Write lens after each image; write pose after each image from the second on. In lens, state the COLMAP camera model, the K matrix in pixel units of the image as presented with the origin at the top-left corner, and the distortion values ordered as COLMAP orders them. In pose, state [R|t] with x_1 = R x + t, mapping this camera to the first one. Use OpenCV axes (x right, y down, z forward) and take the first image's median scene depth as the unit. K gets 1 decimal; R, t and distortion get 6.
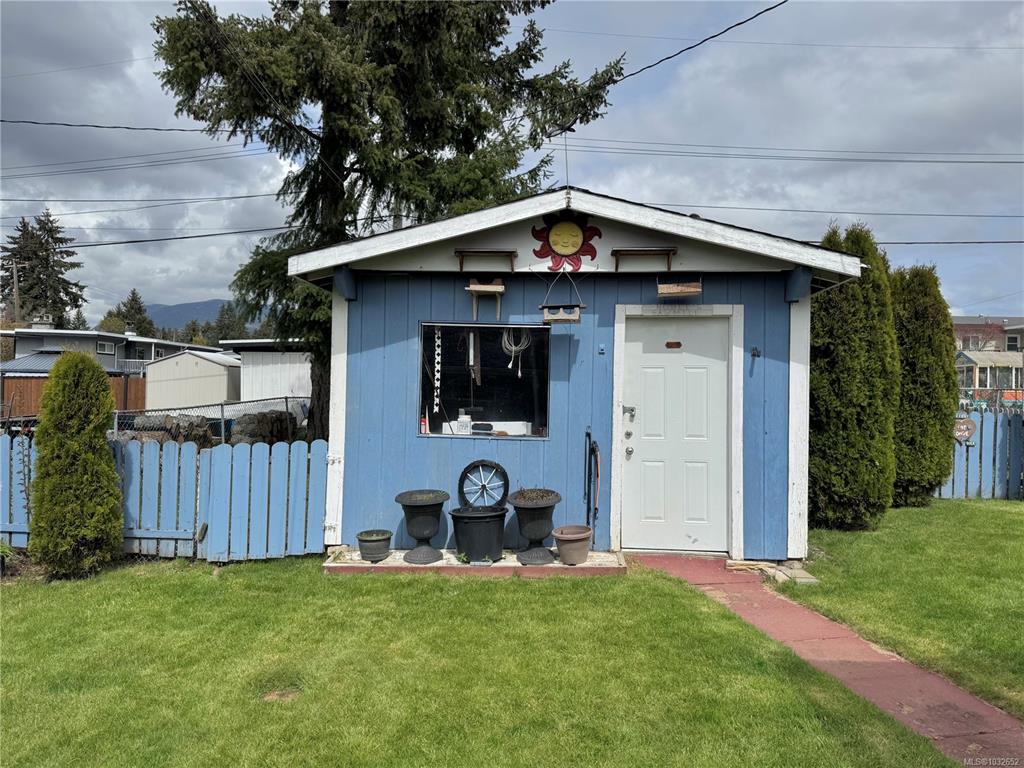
lens RADIAL K [[710.8, 0, 512.0], [0, 710.8, 384.0], [0, 0, 1]] dist [0.083462, -0.077445]
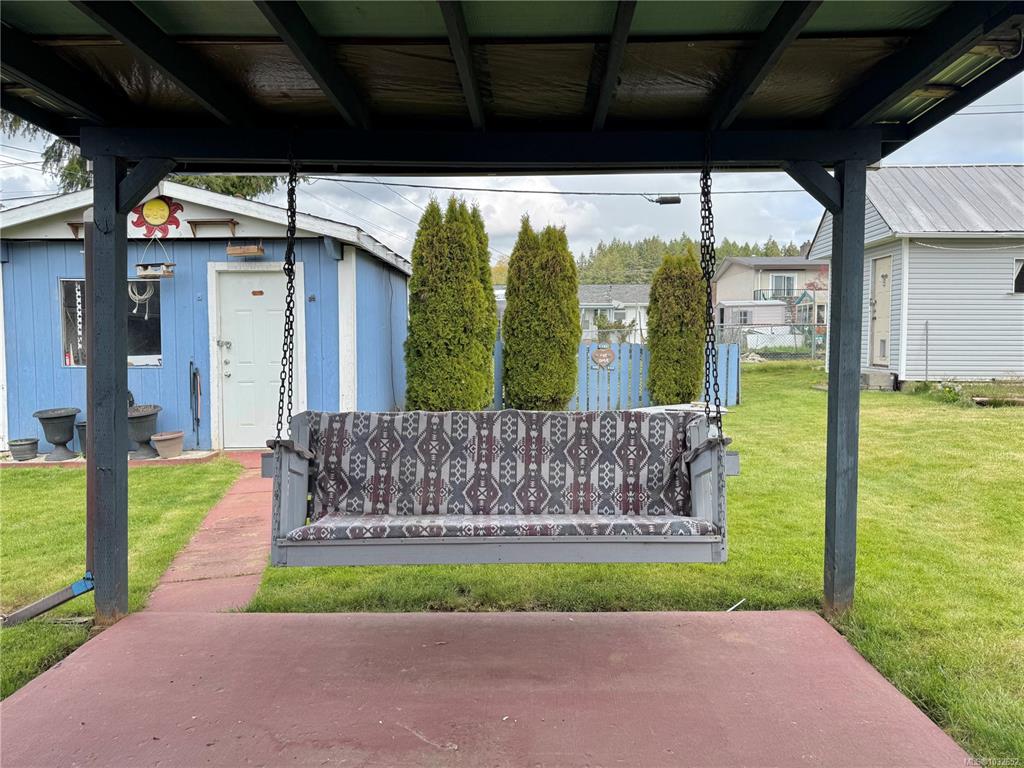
lens RADIAL K [[725.2, 0, 488.0], [0, 725.2, 381.7], [0, 0, 1]] dist [0.077272, -0.127990]
pose [[0.999476, -0.021922, 0.023813, 0.619988], [0.020216, 0.997366, 0.069664, 0.022740], [-0.025277, -0.069146, 0.997286, -0.355748]]
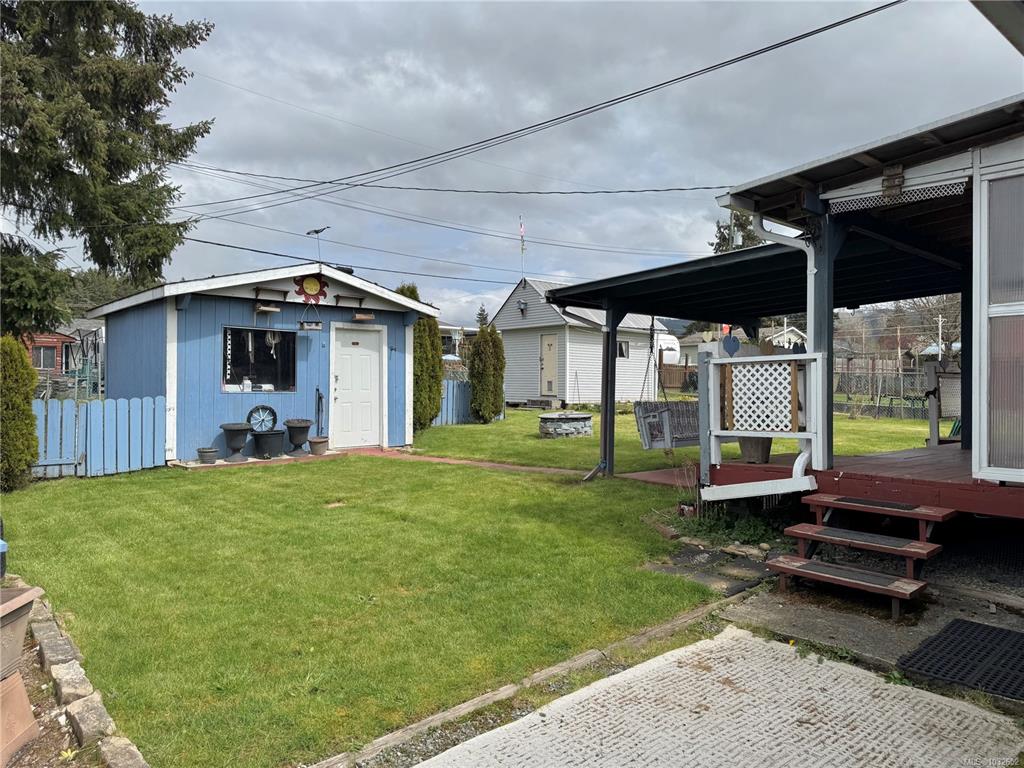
lens RADIAL K [[722.4, 0, 512.0], [0, 722.4, 384.0], [0, 0, 1]] dist [0.143183, -0.203096]
pose [[0.715450, -0.010650, 0.698583, -0.876345], [-0.005649, 0.999763, 0.021027, 0.012430], [-0.698641, -0.018990, 0.715220, -0.745449]]
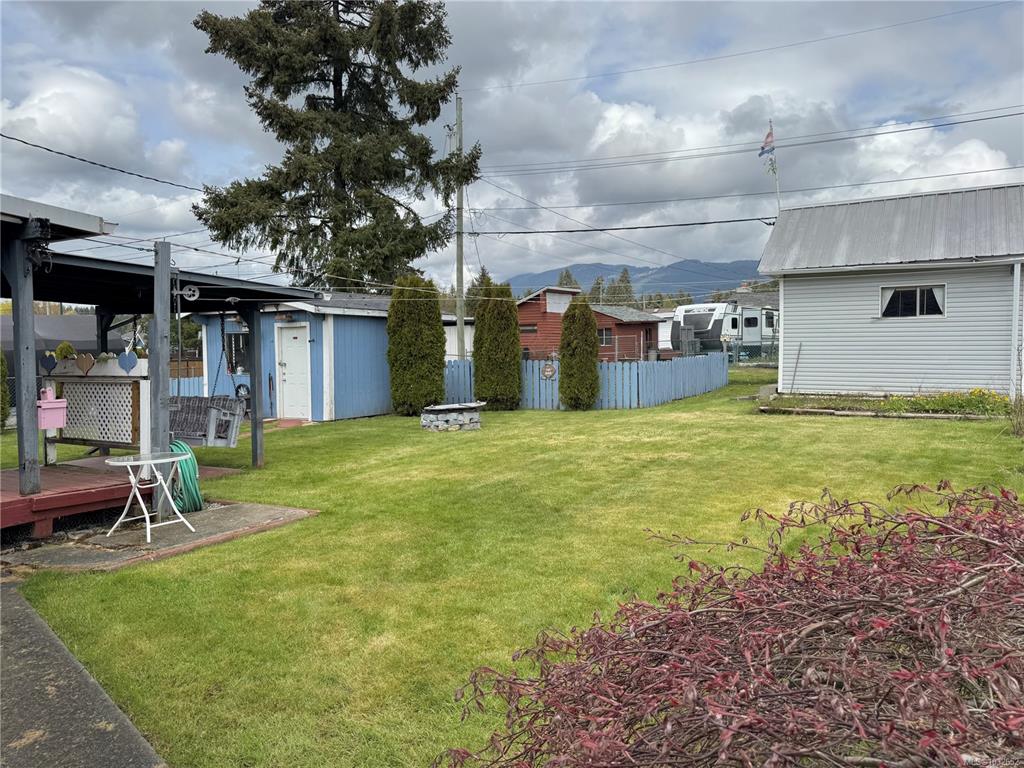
lens RADIAL K [[722.4, 0, 512.0], [0, 722.4, 384.0], [0, 0, 1]] dist [0.143183, -0.203096]
pose [[0.879284, -0.003654, -0.476284, 2.163796], [0.033409, 0.997981, 0.054022, -0.005571], [0.475125, -0.063413, 0.877630, -0.930988]]
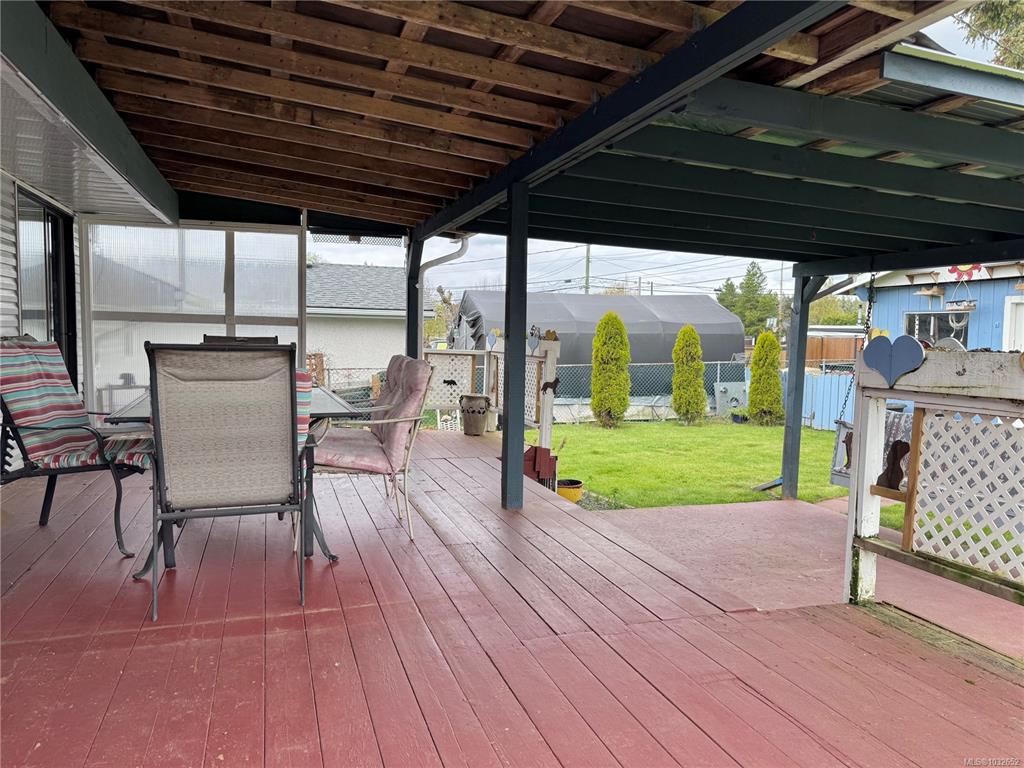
lens RADIAL K [[717.2, 0, 512.0], [0, 717.2, 384.0], [0, 0, 1]] dist [-0.008460, -0.008204]
pose [[0.366762, 0.048955, -0.929026, 1.233799], [0.005801, 0.998475, 0.054905, -0.009845], [0.930297, -0.025526, 0.365919, -0.615704]]
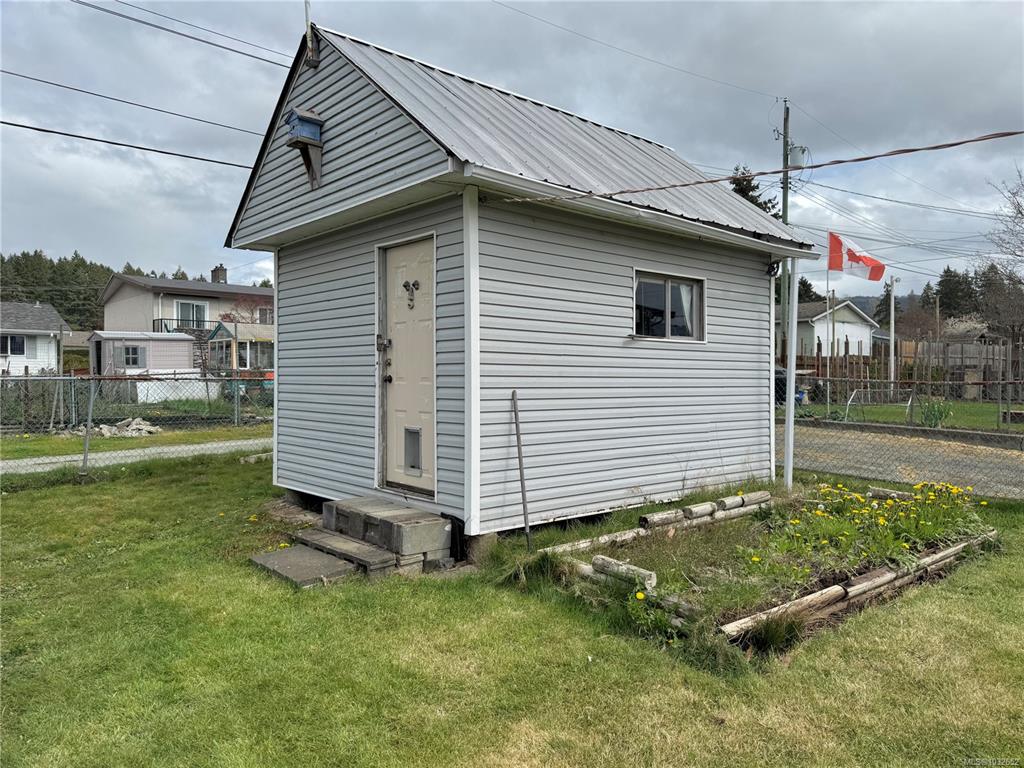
lens RADIAL K [[722.4, 0, 512.0], [0, 722.4, 384.0], [0, 0, 1]] dist [0.143183, -0.203096]
pose [[0.687489, -0.024234, 0.725790, 1.233680], [0.000053, 0.999445, 0.033321, -0.015572], [-0.726195, -0.022870, 0.687109, 1.010629]]
